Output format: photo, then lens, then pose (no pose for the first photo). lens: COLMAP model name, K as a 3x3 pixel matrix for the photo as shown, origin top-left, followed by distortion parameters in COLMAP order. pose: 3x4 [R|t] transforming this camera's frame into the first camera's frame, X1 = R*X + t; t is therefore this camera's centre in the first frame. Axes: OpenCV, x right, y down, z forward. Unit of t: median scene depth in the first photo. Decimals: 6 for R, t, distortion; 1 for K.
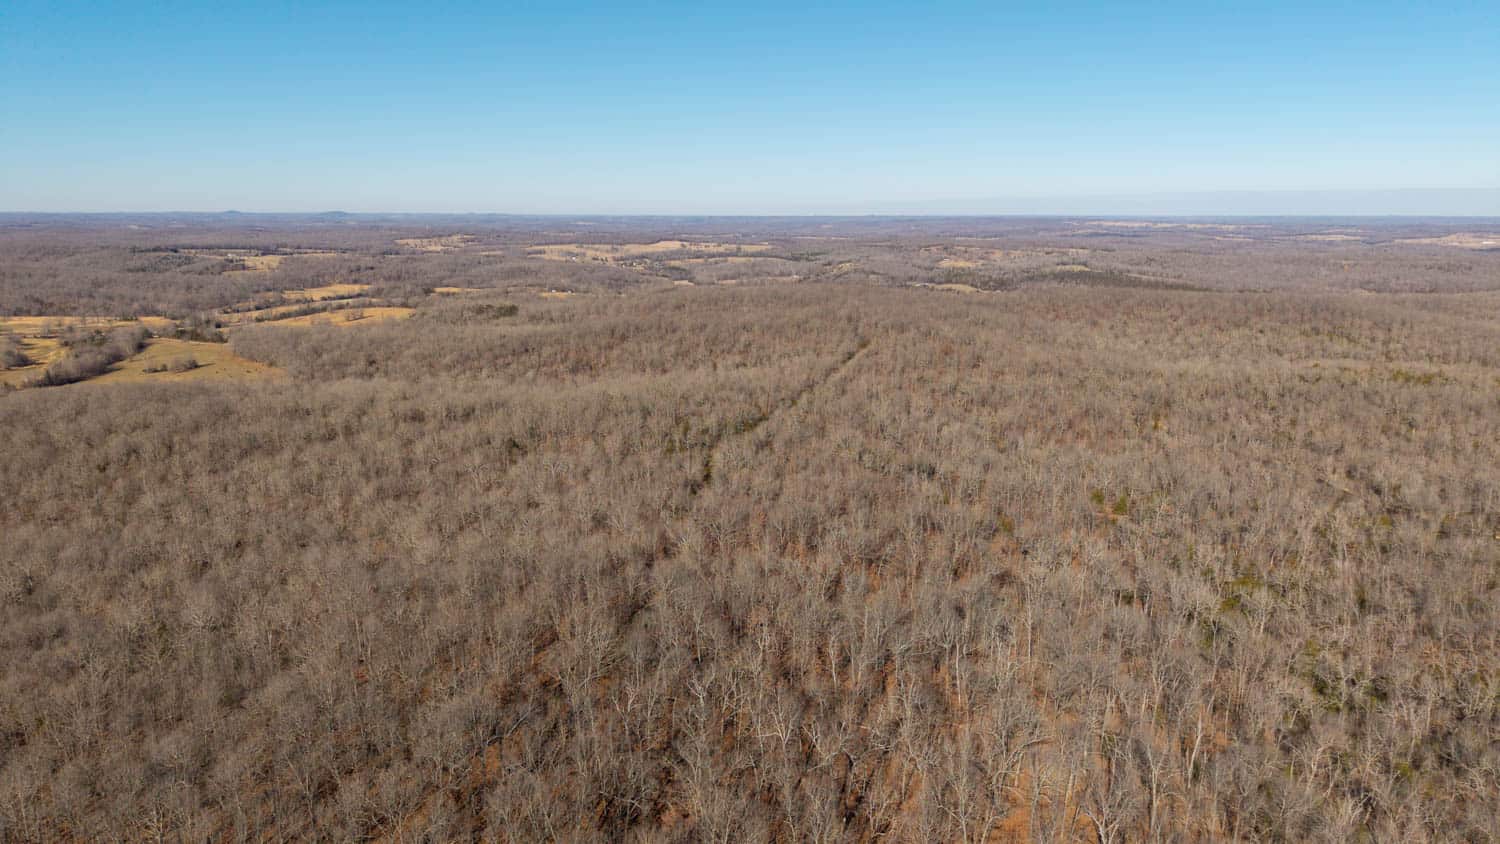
lens RADIAL K [[1001.9, 0, 751.3], [0, 1001.9, 428.7], [0, 0, 1]] dist [0.027136, -0.028088]
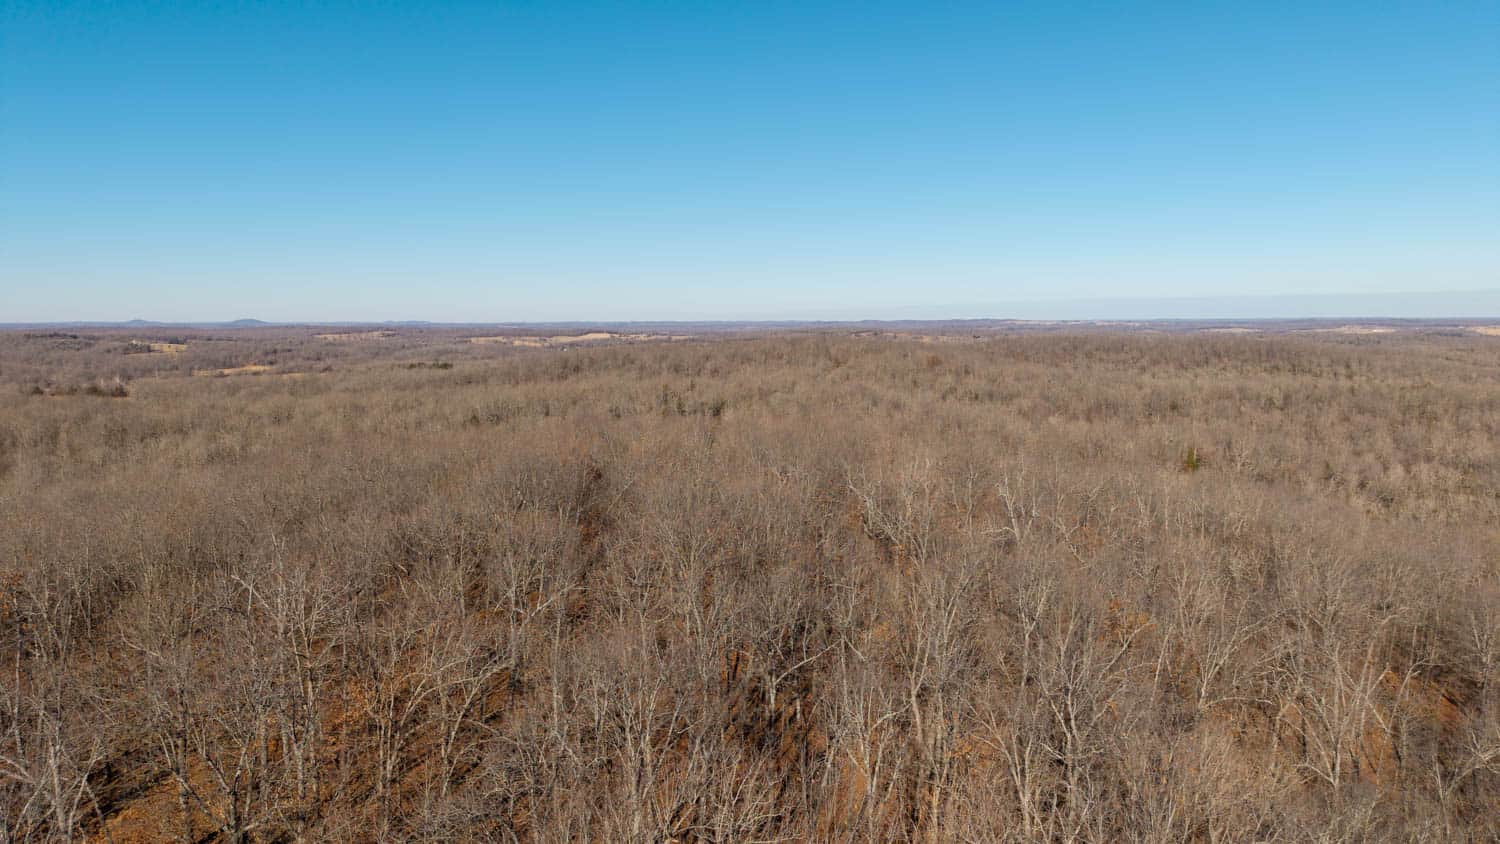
lens RADIAL K [[1001.9, 0, 747.6], [0, 1001.9, 428.9], [0, 0, 1]] dist [0.027136, -0.028088]
pose [[0.997124, -0.018119, 0.073585, -0.030282], [0.025741, 0.994245, -0.103993, 0.048391], [-0.071277, 0.105588, 0.991852, 0.059347]]
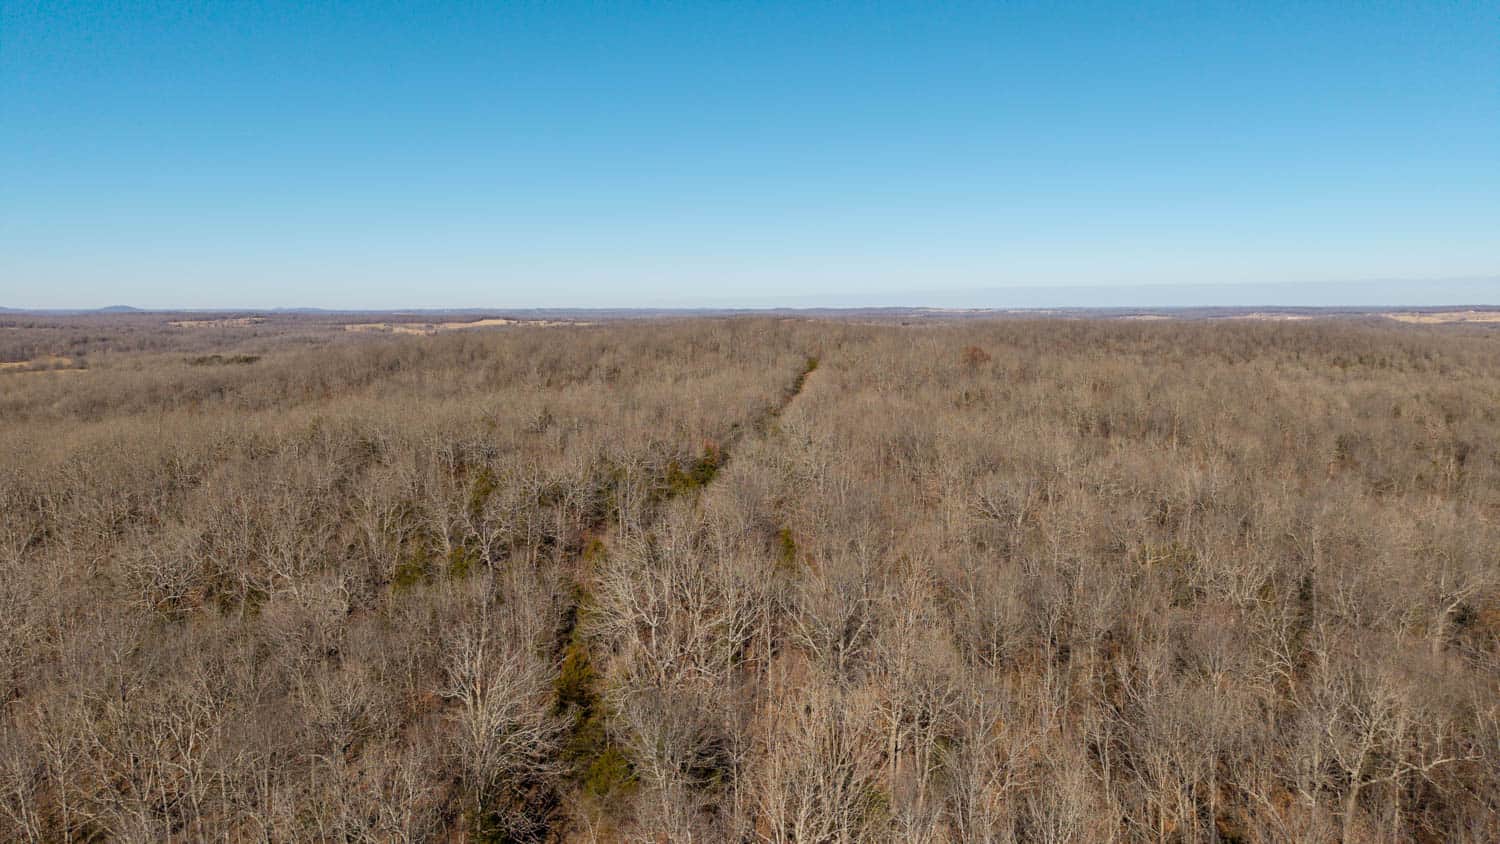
lens RADIAL K [[1001.9, 0, 738.6], [0, 1001.9, 443.8], [0, 0, 1]] dist [0.027136, -0.028088]
pose [[0.987900, -0.029674, 0.152228, -0.015376], [0.041507, 0.996308, -0.075151, 0.004703], [-0.149436, 0.080560, 0.985484, 0.296578]]
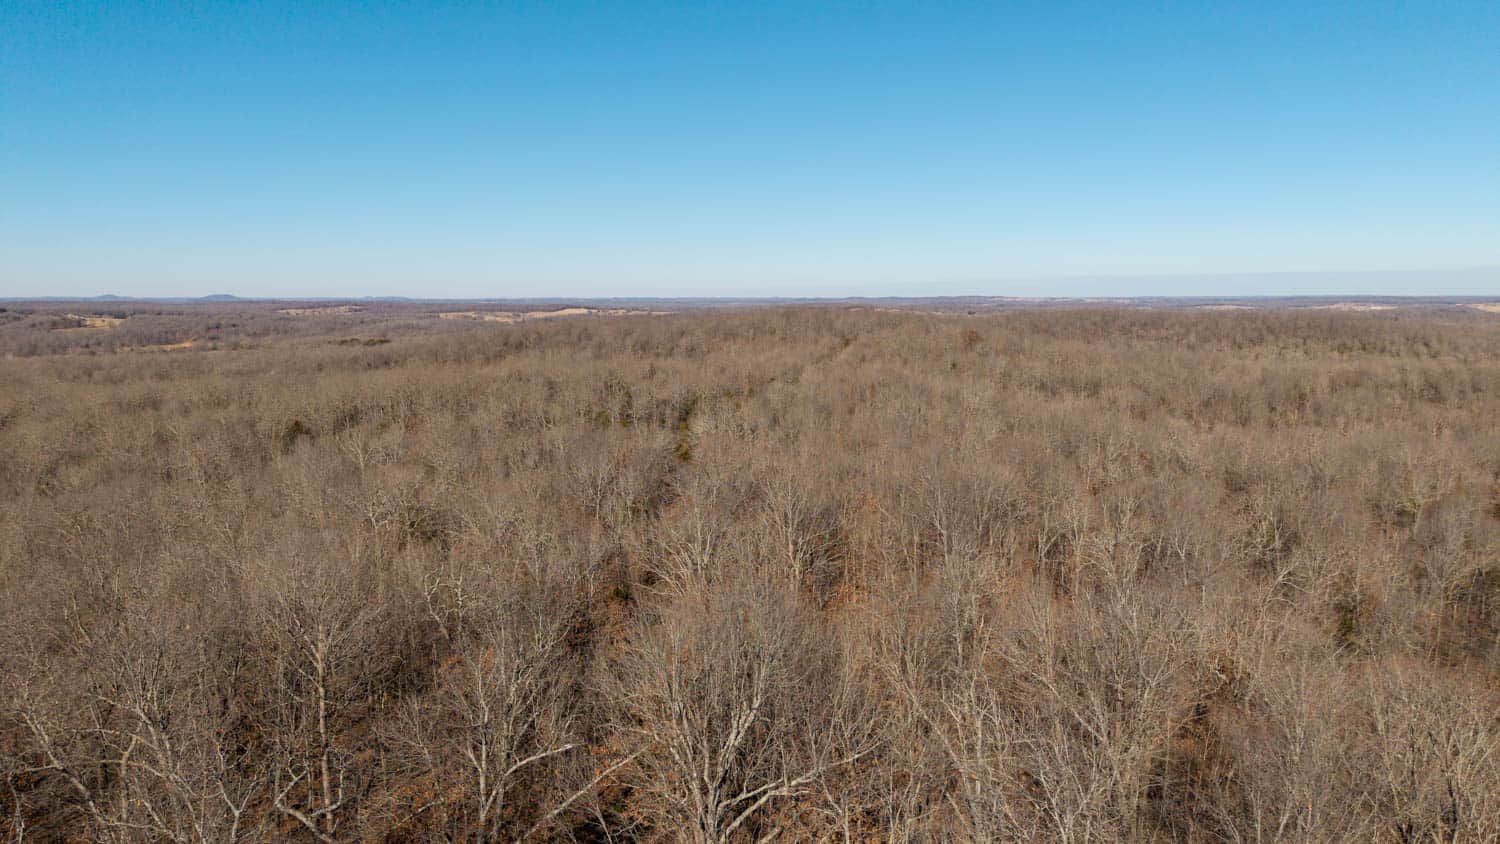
lens RADIAL K [[1001.9, 0, 742.2], [0, 1001.9, 428.3], [0, 0, 1]] dist [0.027136, -0.028088]
pose [[0.996273, -0.019237, 0.084079, -0.020833], [0.026131, 0.996316, -0.081678, 0.026314], [-0.082198, 0.083570, 0.993106, 0.189215]]
